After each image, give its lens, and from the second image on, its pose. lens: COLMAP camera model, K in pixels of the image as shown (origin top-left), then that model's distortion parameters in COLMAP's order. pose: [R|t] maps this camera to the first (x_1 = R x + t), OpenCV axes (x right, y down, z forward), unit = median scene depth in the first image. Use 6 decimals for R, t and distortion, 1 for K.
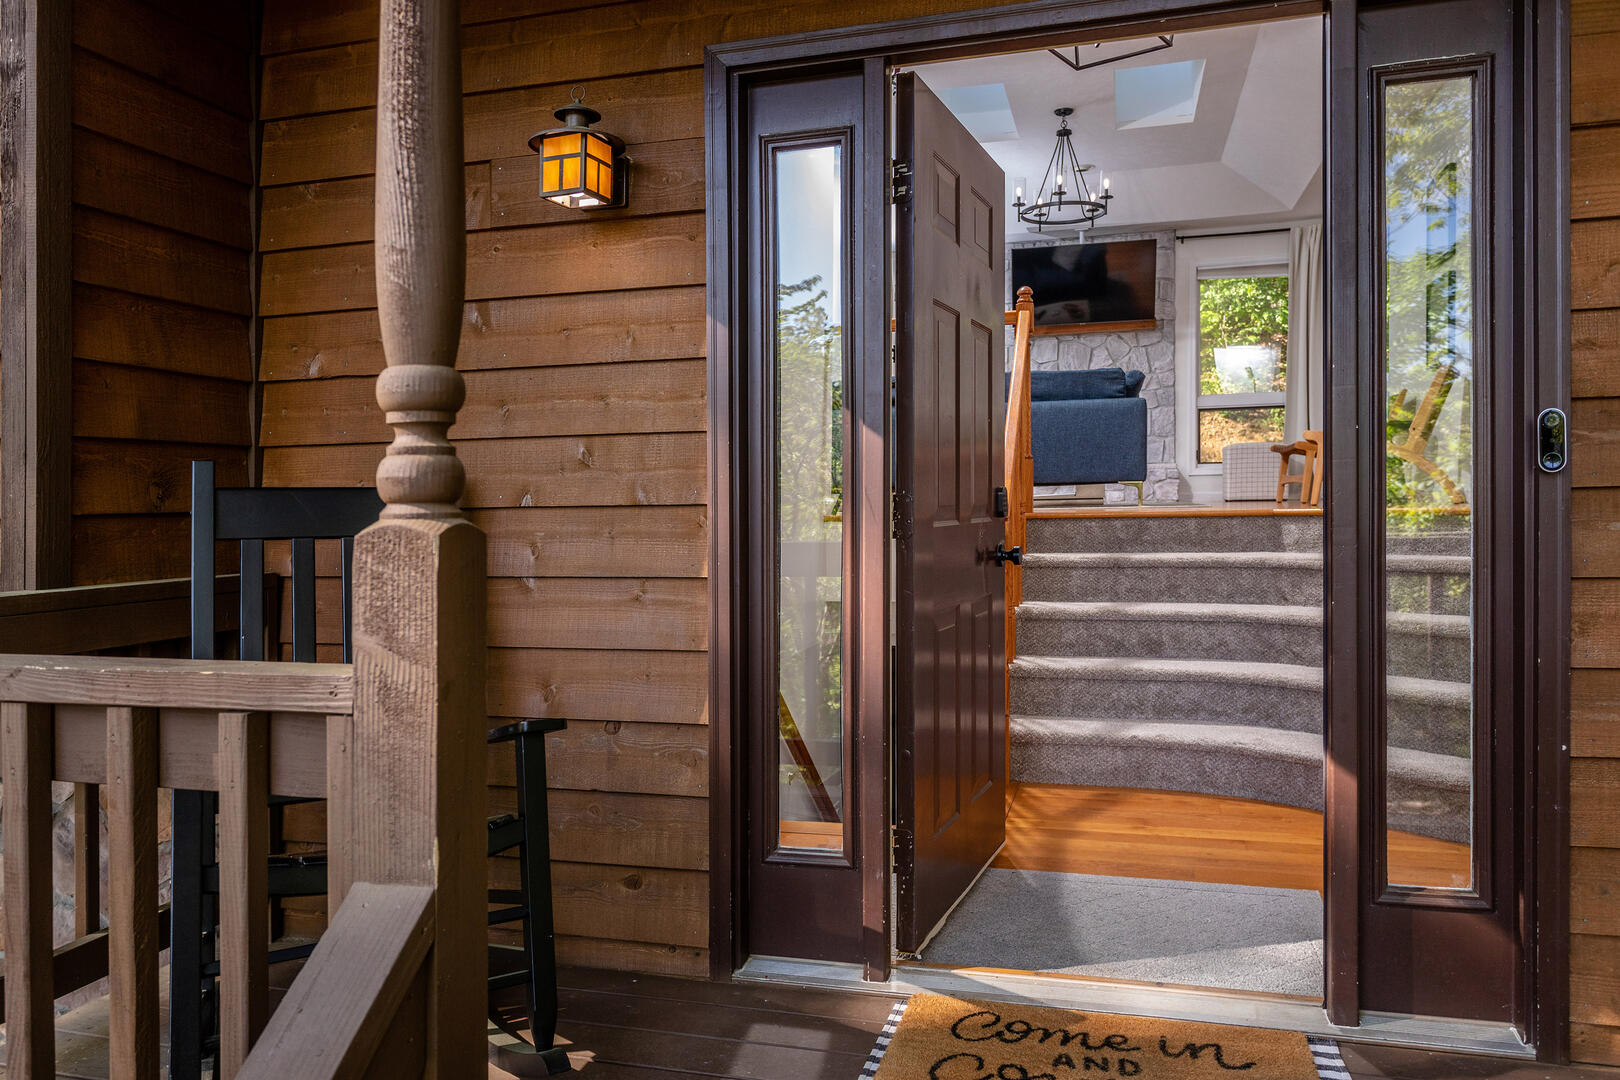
lens RADIAL K [[1138.7, 0, 864.1], [0, 1138.7, 456.5], [0, 0, 1]] dist [0.001610, 0.002494]
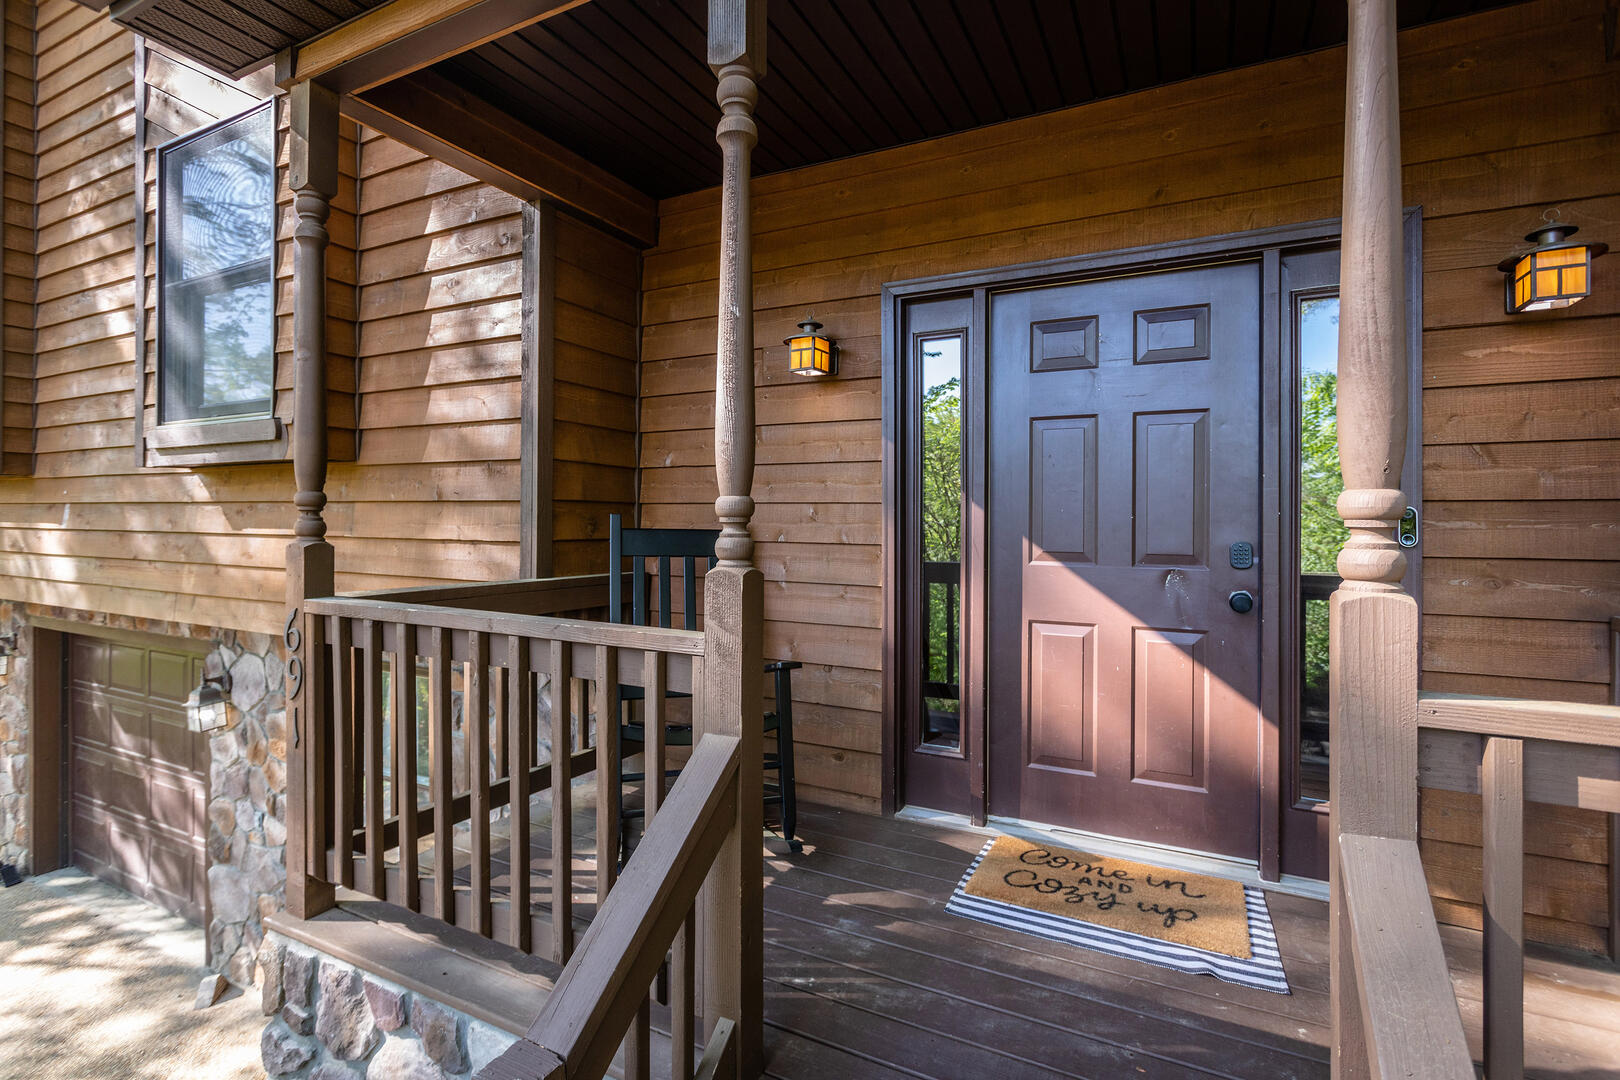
lens RADIAL K [[776.2, 0, 810.4], [0, 776.2, 536.3], [0, 0, 1]] dist [0.001270, 0.001066]
pose [[0.969093, 0.021548, -0.245752, 0.048839], [-0.006734, 0.998117, 0.060966, -0.043705], [0.246603, -0.057427, 0.967414, -0.173177]]
